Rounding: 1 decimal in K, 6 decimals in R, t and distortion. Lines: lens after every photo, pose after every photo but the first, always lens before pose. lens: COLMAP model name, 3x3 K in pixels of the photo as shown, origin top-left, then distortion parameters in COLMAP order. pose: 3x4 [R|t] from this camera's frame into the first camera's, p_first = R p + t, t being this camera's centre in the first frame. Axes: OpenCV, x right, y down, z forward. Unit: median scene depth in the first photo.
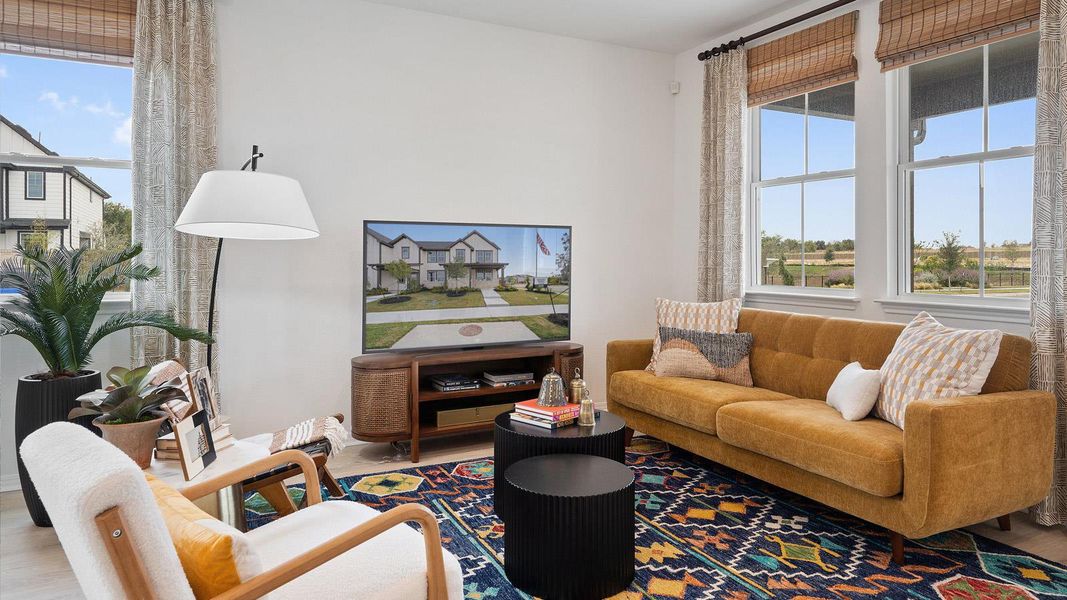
lens RADIAL K [[649.5, 0, 535.5], [0, 649.5, 248.2], [0, 0, 1]] dist [0.000890, 0.000355]
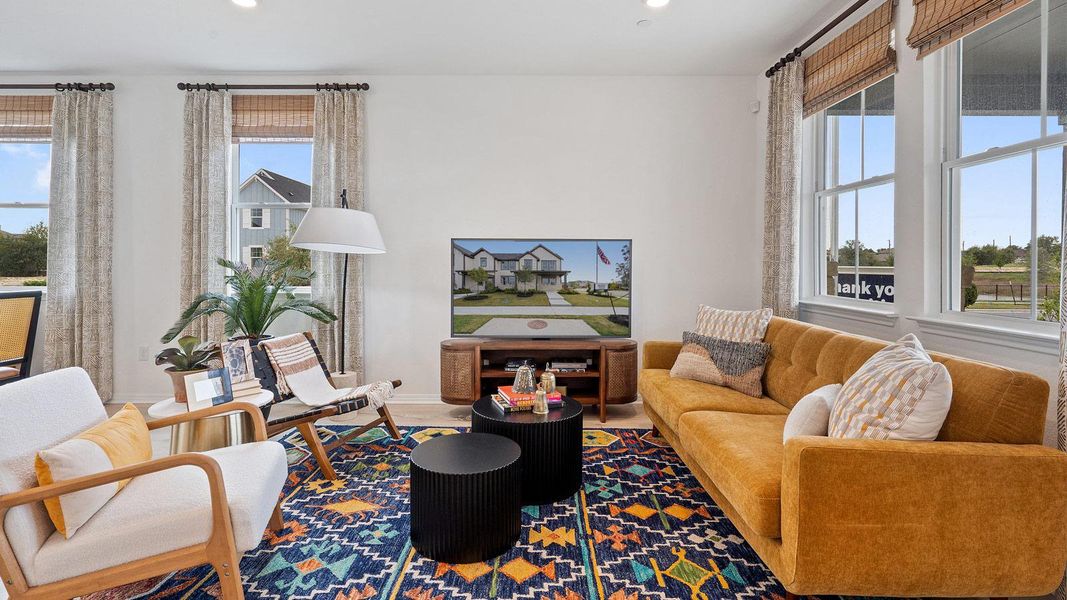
lens RADIAL K [[498.0, 0, 534.8], [0, 498.0, 262.9], [0, 0, 1]] dist [-0.002032, -0.000189]
pose [[0.897120, 0.004439, -0.441764, 0.334396], [0.000116, 0.999947, 0.010283, -0.001762], [0.441786, -0.009277, 0.897073, 0.149069]]
